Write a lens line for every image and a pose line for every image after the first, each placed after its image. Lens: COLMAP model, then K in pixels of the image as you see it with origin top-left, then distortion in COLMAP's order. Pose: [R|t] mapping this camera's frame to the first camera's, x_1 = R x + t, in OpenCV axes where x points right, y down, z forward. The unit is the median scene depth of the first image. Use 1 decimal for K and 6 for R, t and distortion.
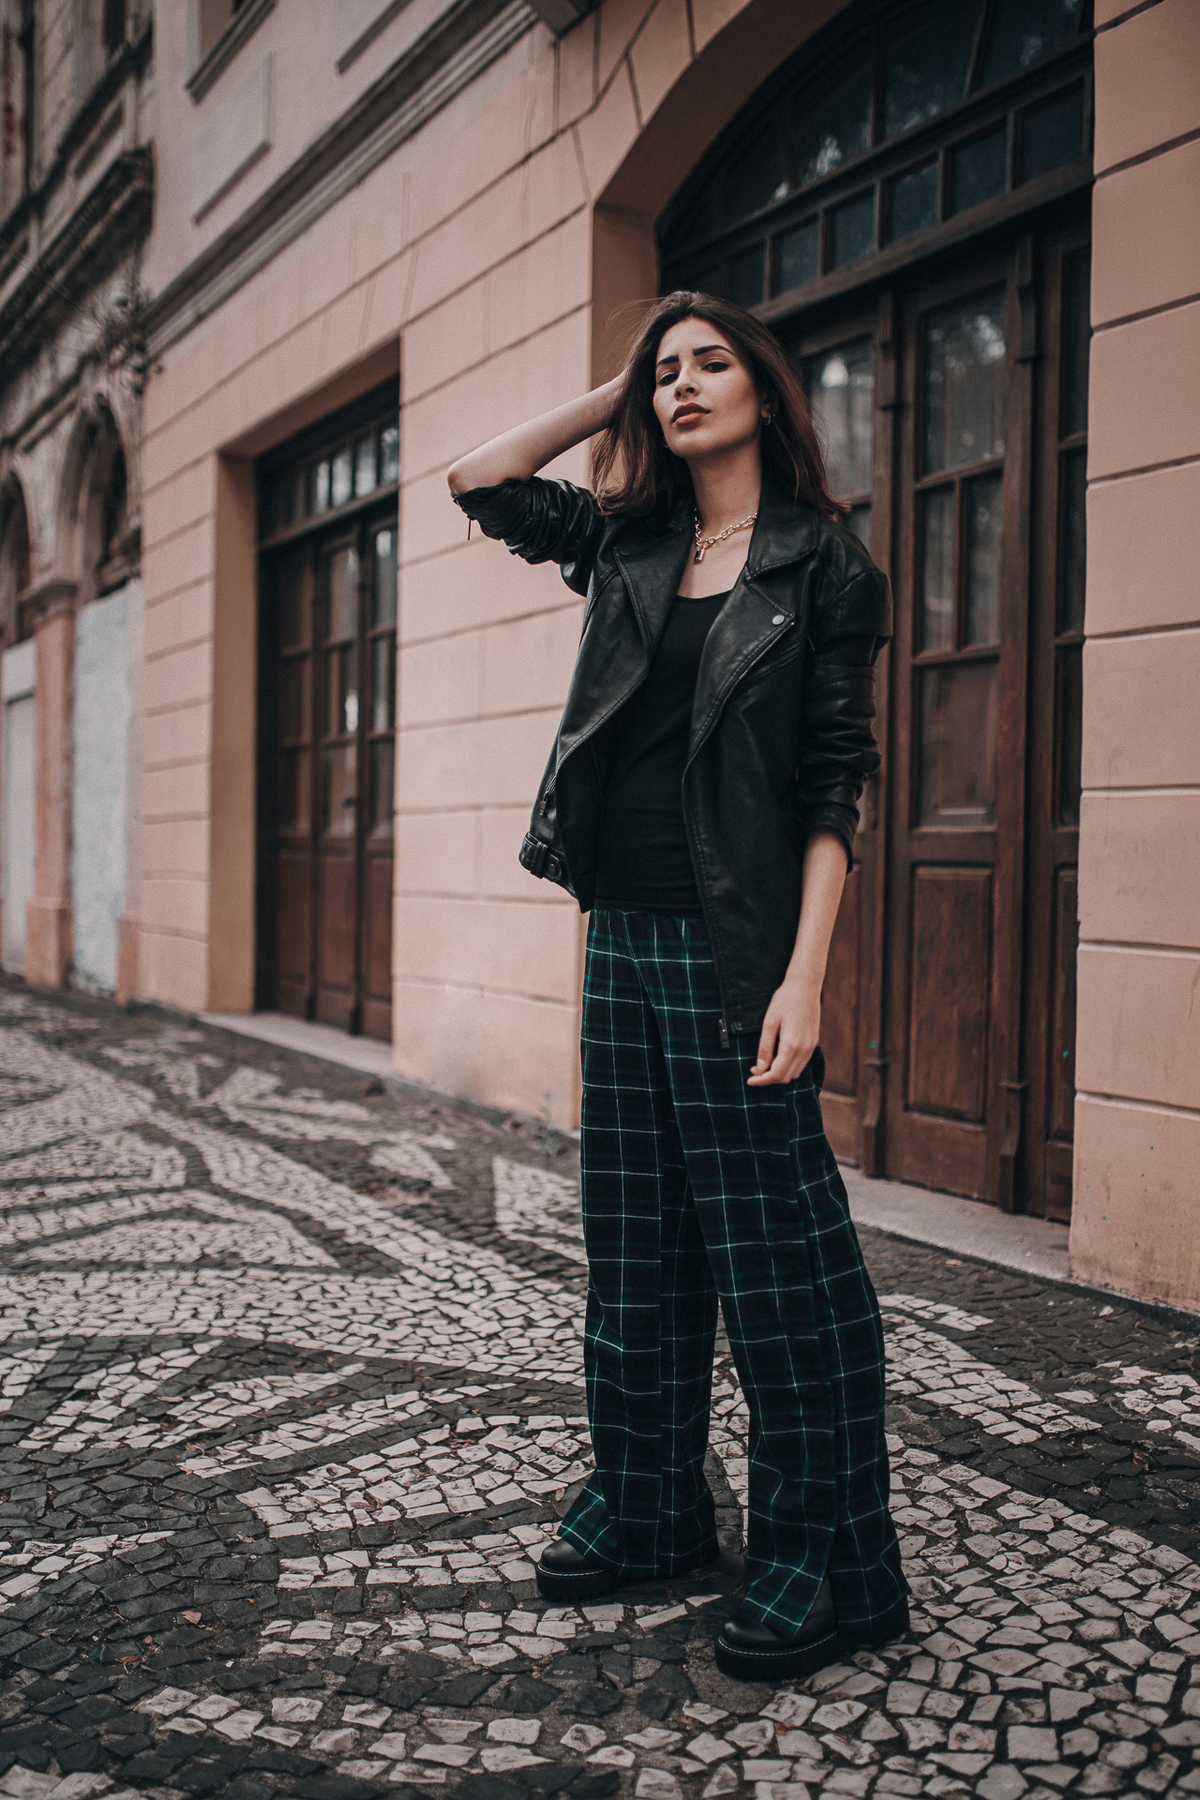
lens RADIAL K [[1720.9, 0, 600.0], [0, 1720.9, 900.0], [0, 0, 1]] dist [-0.067133, 0.099895]
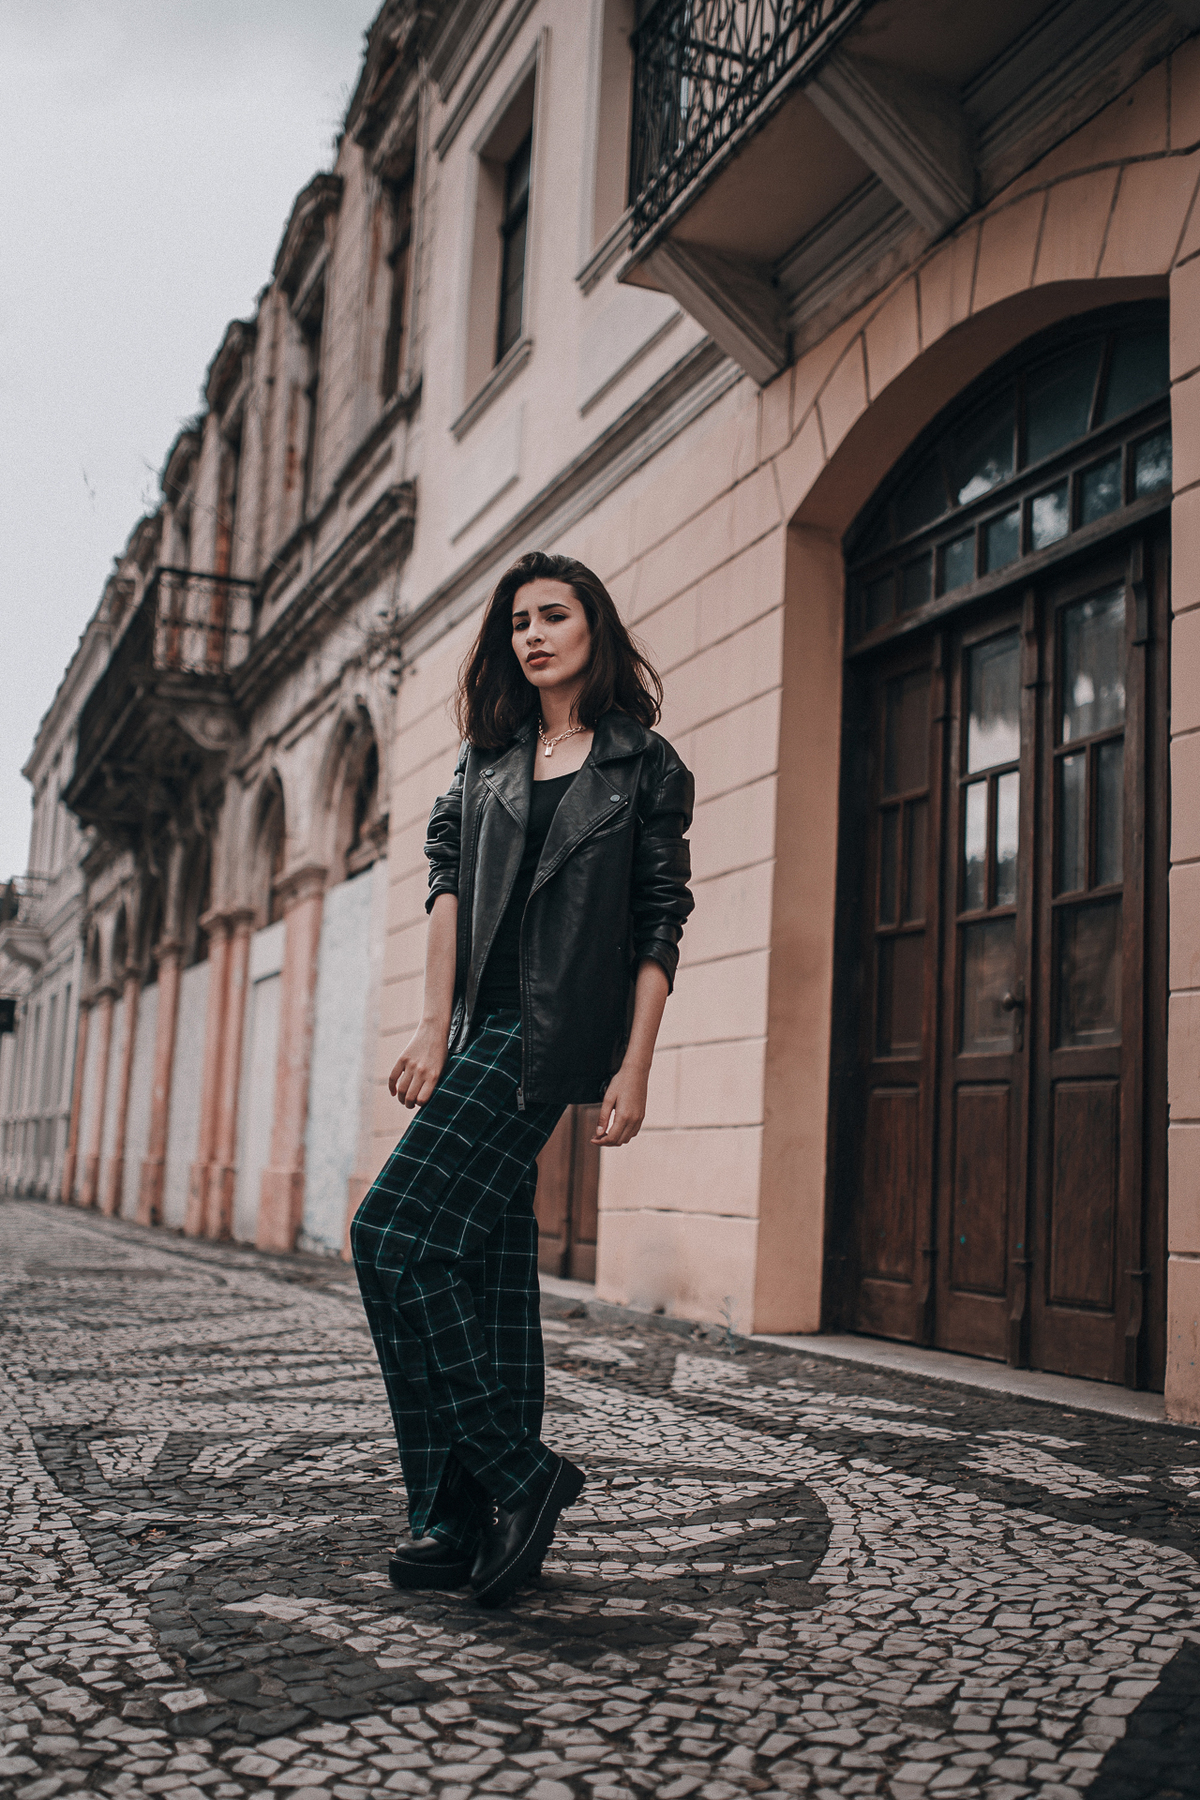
lens RADIAL K [[1720.9, 0, 600.0], [0, 1720.9, 900.0], [0, 0, 1]] dist [-0.067133, 0.099895]
pose [[0.991059, 0.013337, -0.132755, 0.027781], [-0.035912, 0.984937, -0.169145, 0.047826], [0.128500, 0.172400, 0.976610, -0.112857]]
